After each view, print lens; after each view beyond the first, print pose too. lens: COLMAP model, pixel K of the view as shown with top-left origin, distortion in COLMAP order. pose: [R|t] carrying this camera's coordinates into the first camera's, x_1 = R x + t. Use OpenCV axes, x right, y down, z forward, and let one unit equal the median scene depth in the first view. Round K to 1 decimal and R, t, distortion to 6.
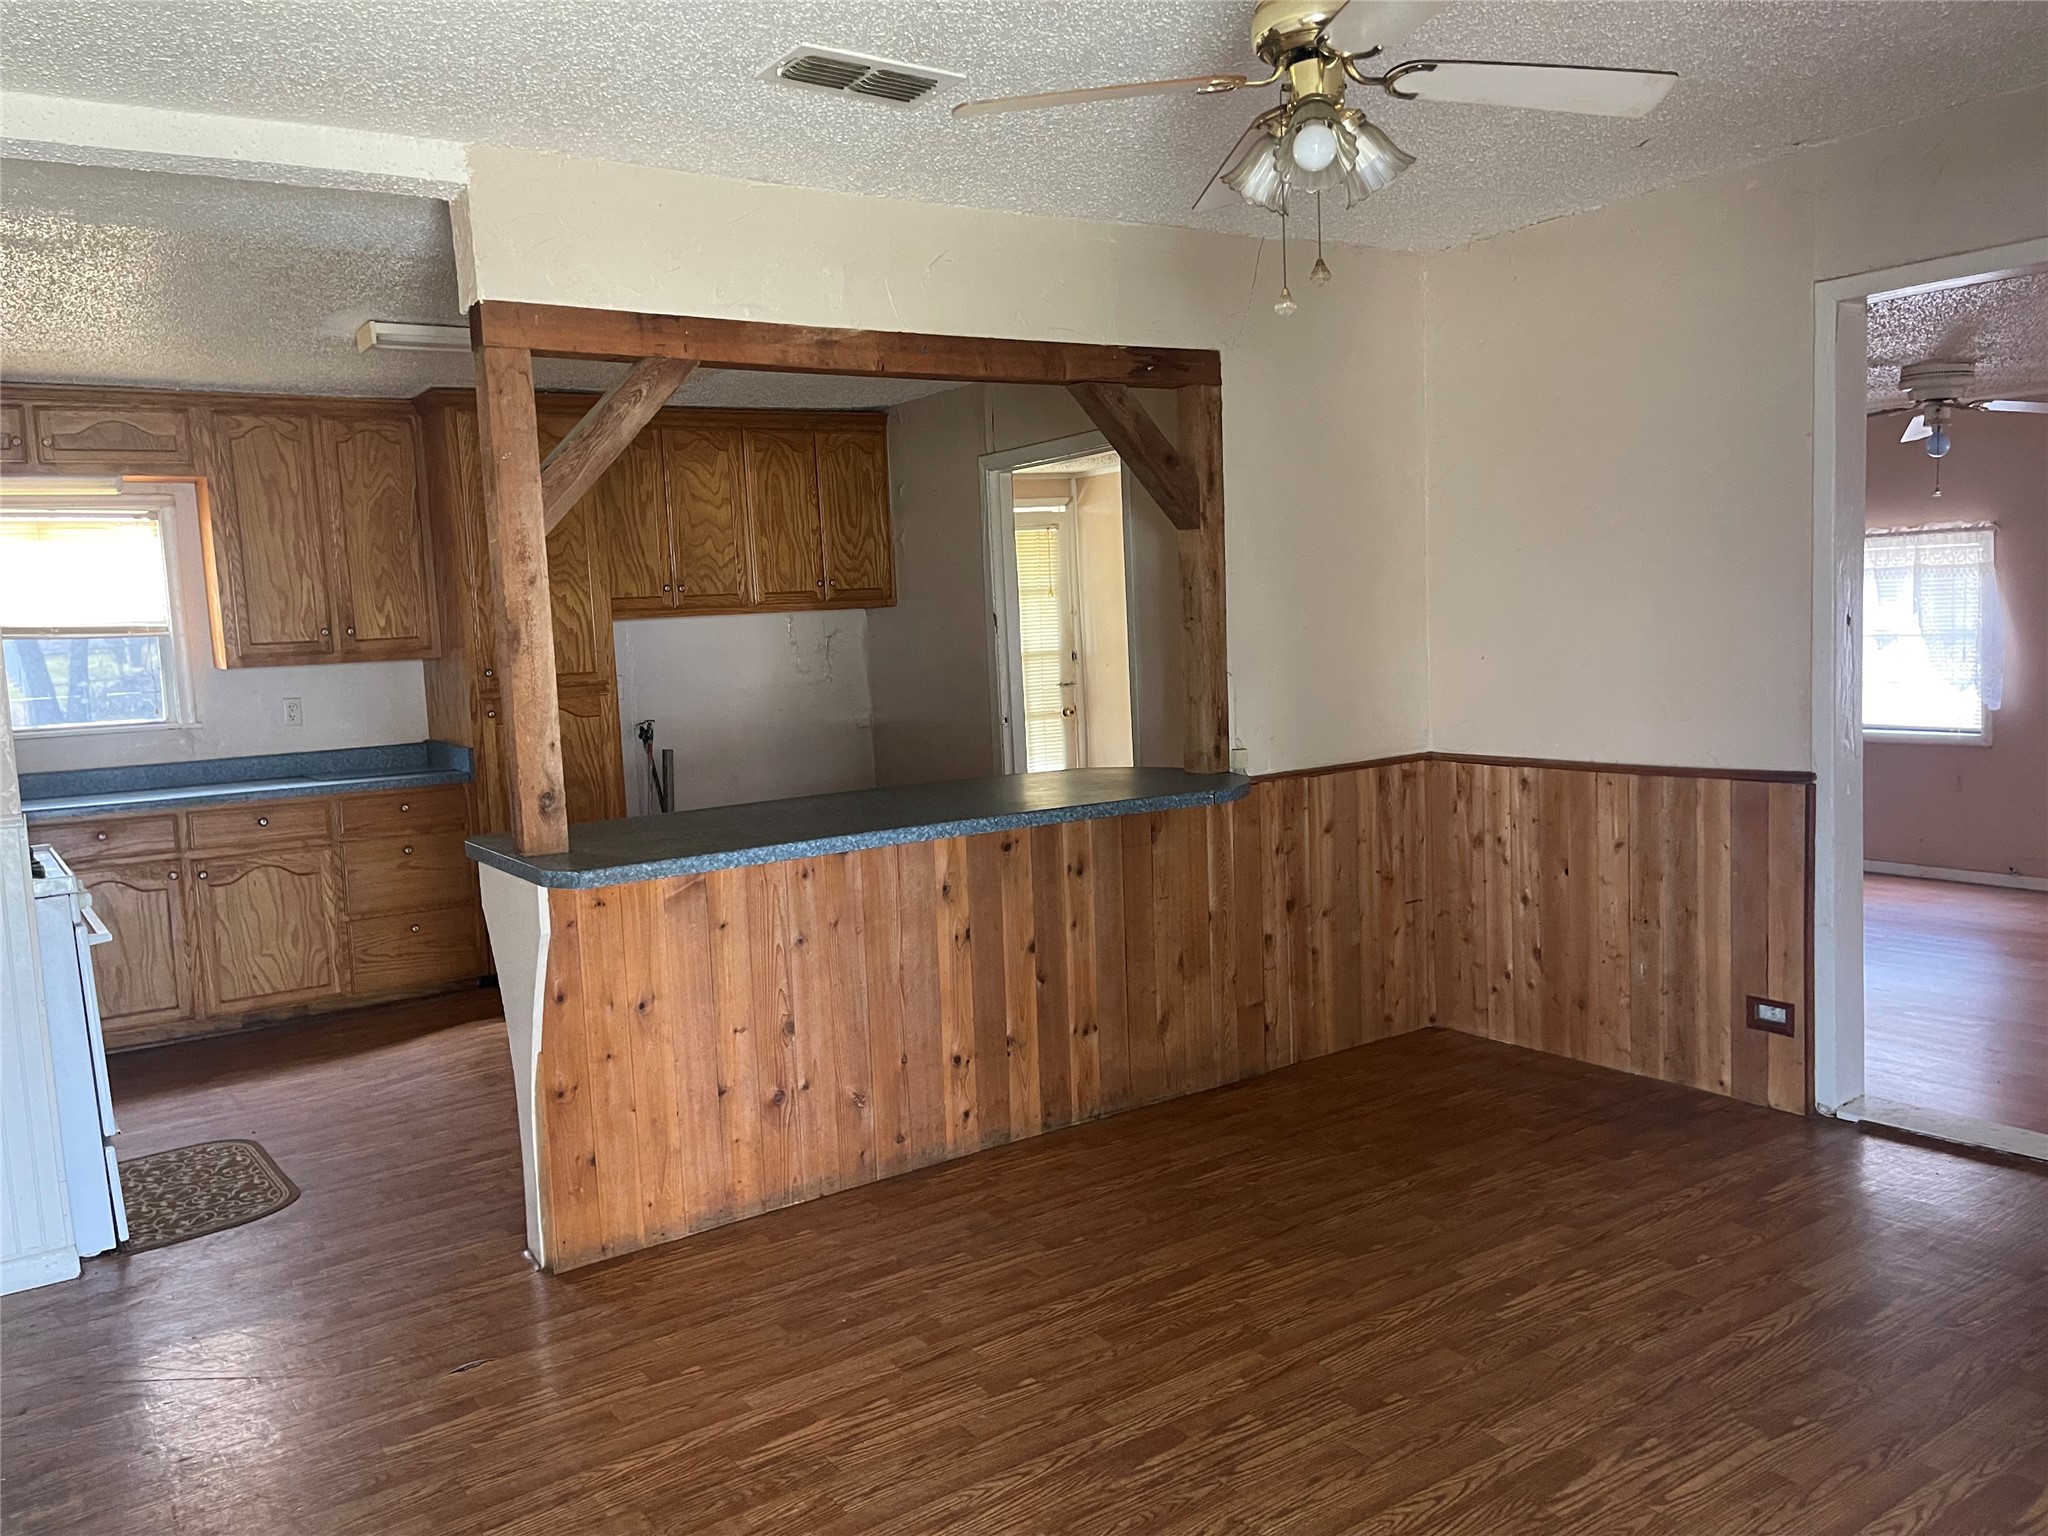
lens RADIAL K [[1510.9, 0, 1004.5], [0, 1510.9, 760.8], [0, 0, 1]] dist [0.092012, -0.136348]
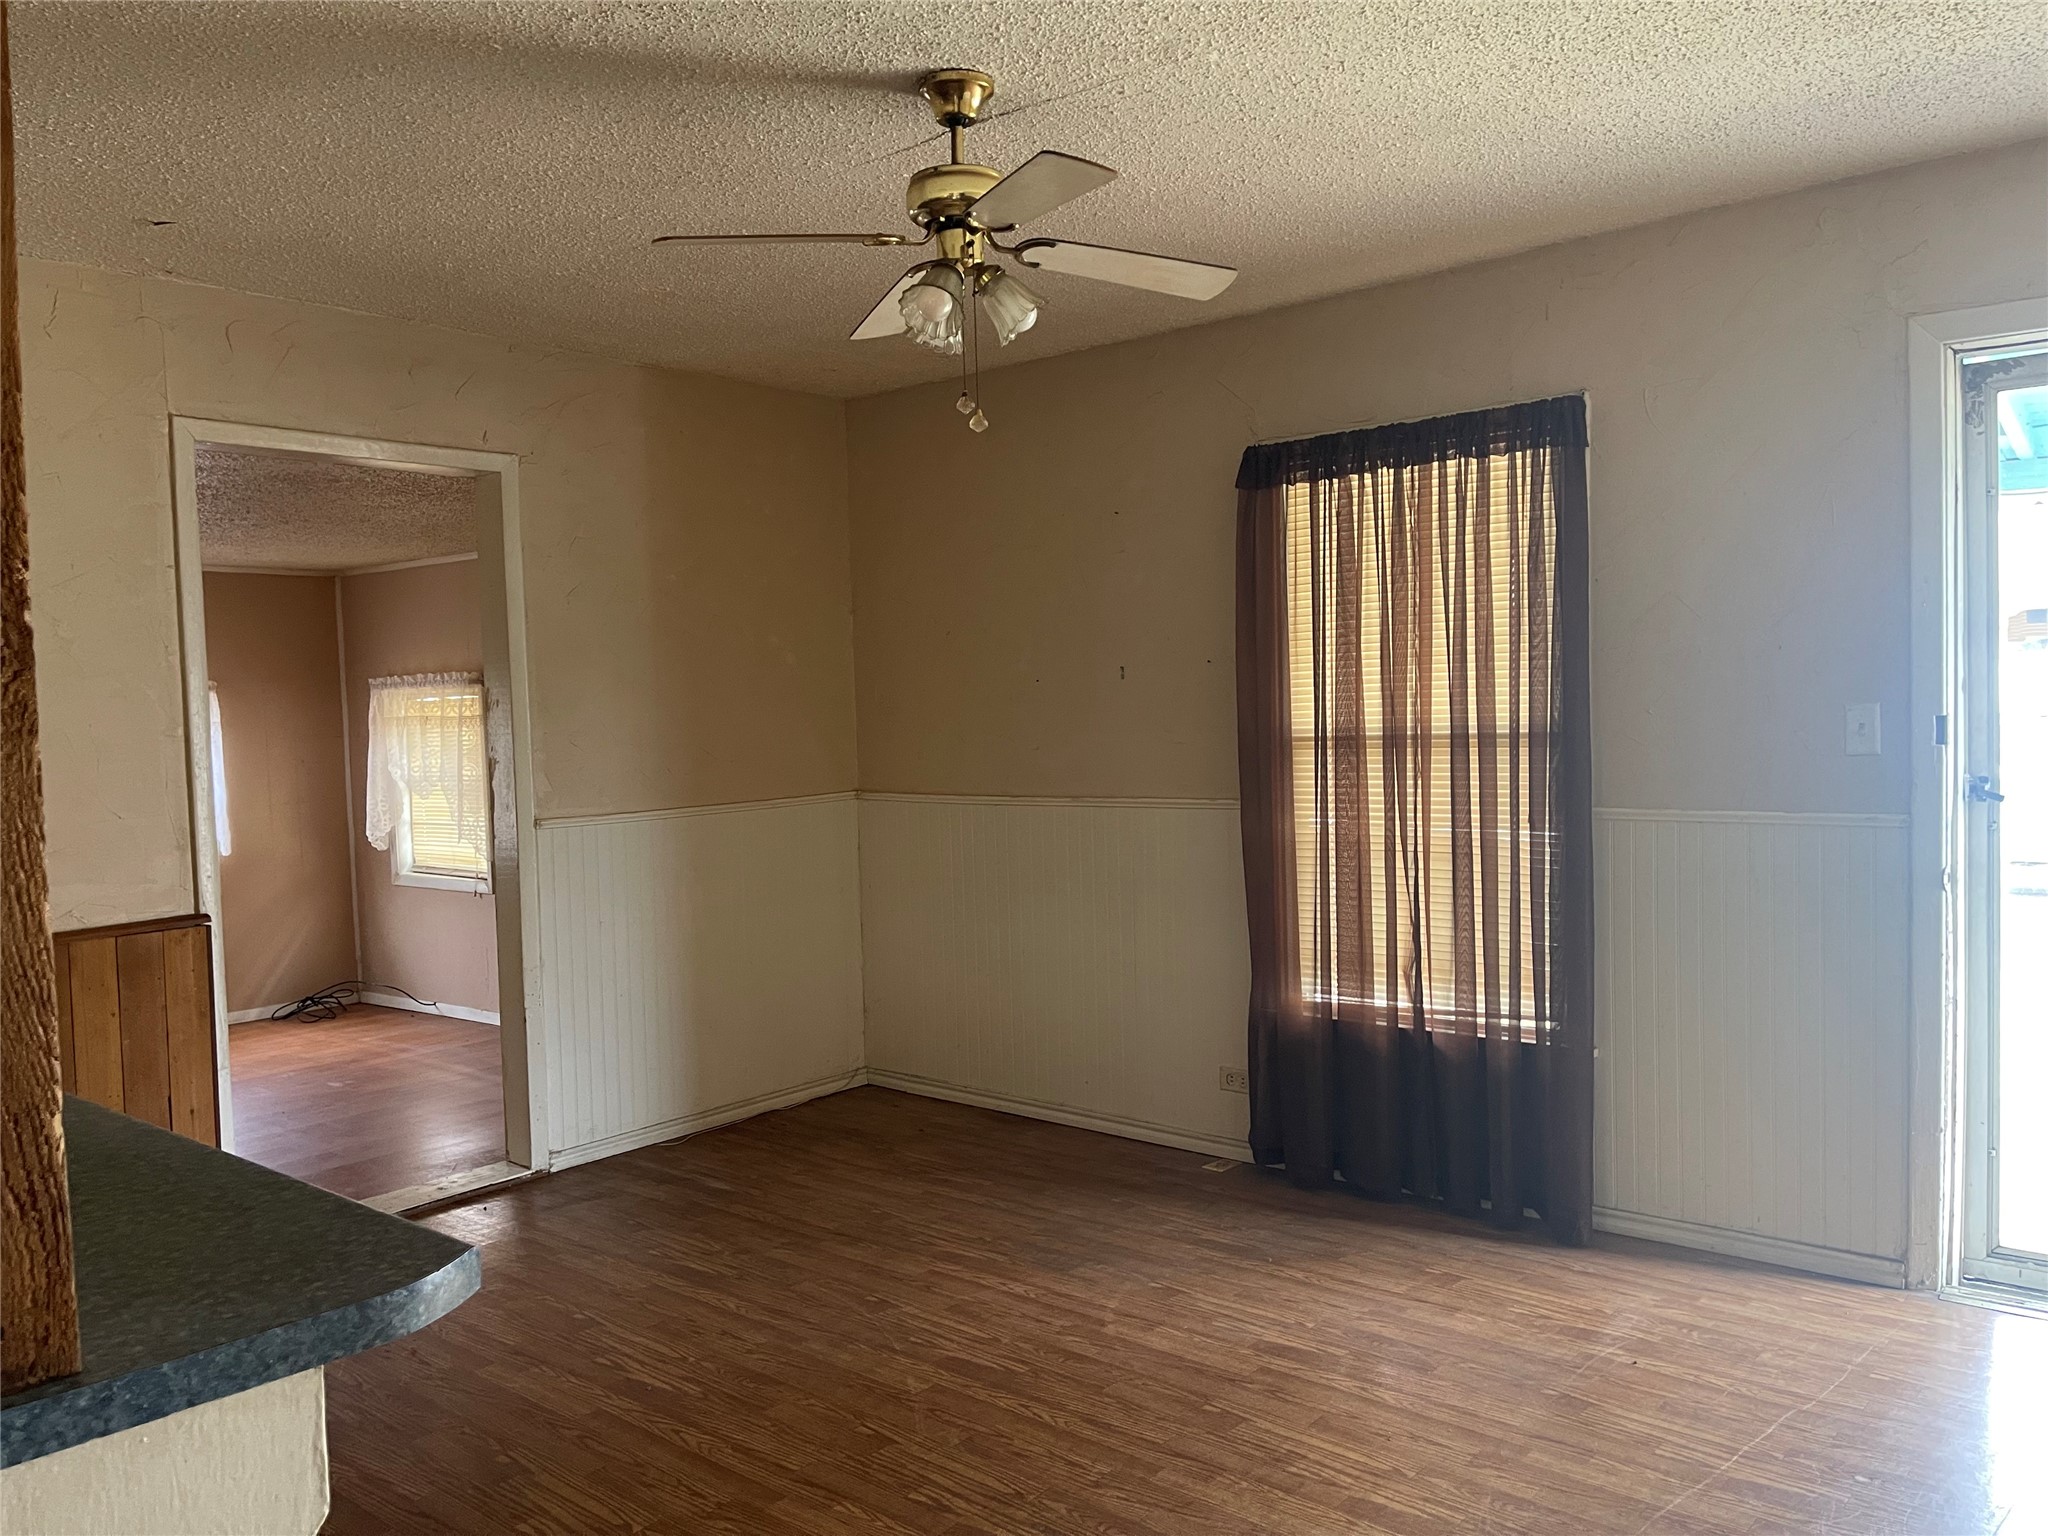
lens RADIAL K [[1510.9, 0, 1004.5], [0, 1510.9, 760.8], [0, 0, 1]] dist [0.092012, -0.136348]
pose [[-0.235906, 0.020707, 0.971555, -0.758725], [0.138420, 0.990295, 0.012504, -0.041965], [-0.961867, 0.137432, -0.236483, 1.021570]]
